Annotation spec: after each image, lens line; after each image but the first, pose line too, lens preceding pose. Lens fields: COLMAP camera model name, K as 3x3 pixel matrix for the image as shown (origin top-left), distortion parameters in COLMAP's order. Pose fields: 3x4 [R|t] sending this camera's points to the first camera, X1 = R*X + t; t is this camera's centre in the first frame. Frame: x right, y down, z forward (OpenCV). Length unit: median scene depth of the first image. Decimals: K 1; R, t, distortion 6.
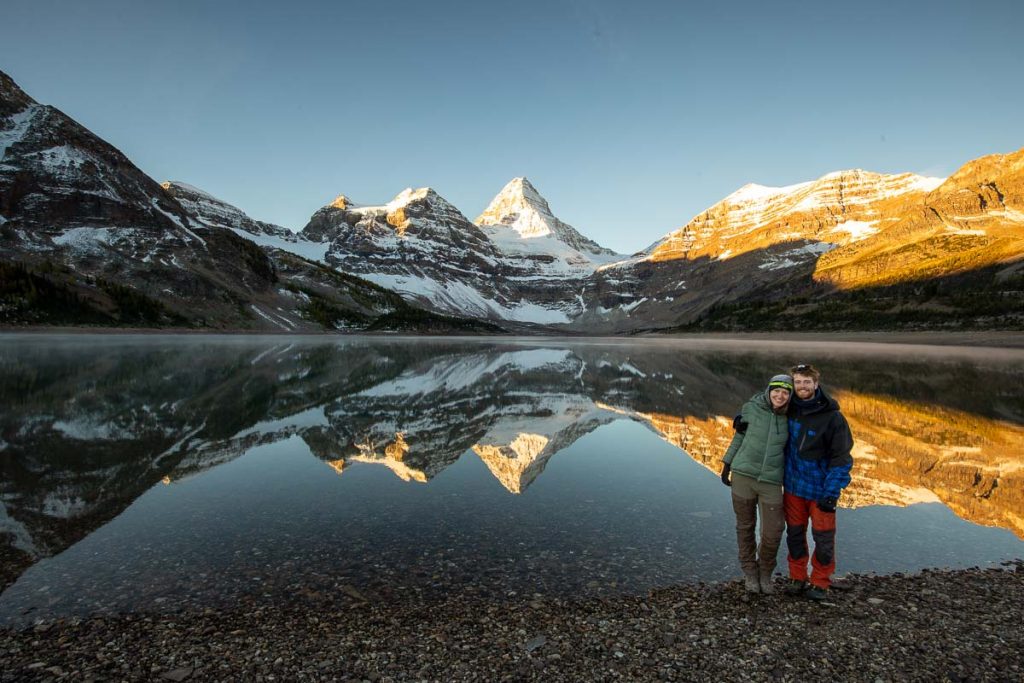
lens RADIAL K [[489.6, 0, 515.8], [0, 489.6, 348.3], [0, 0, 1]] dist [-0.049804, 0.003779]
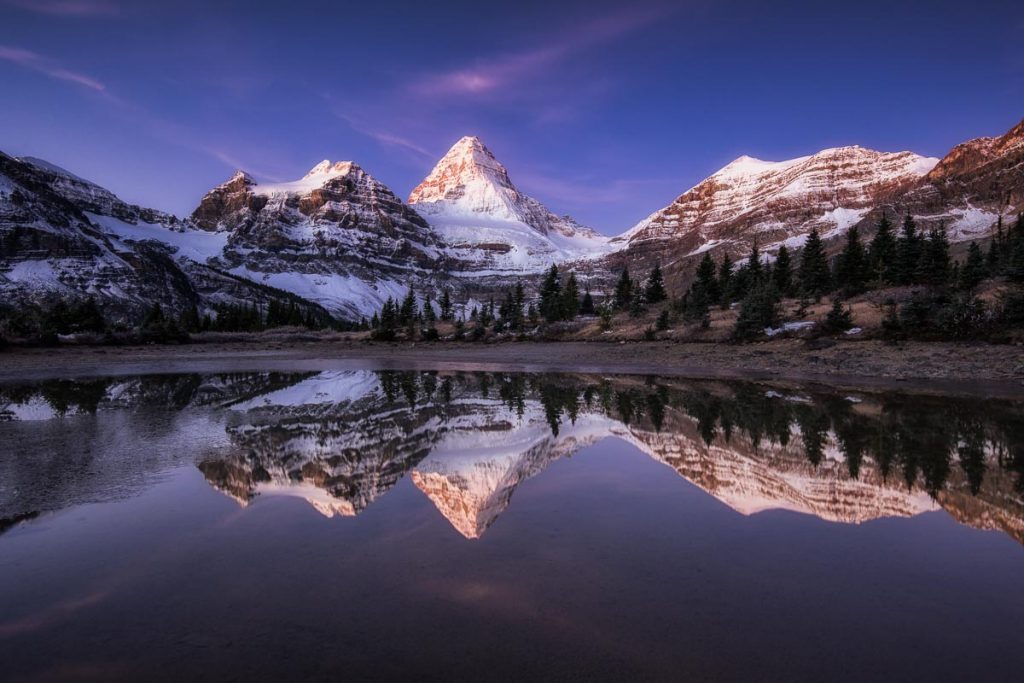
lens RADIAL K [[699.3, 0, 526.9], [0, 699.3, 363.8], [0, 0, 1]] dist [-0.024799, 0.014616]
pose [[0.997614, -0.019201, 0.066311, 0.028725], [0.018319, 0.999736, 0.013884, -0.007728], [-0.066561, -0.012636, 0.997702, -0.182088]]
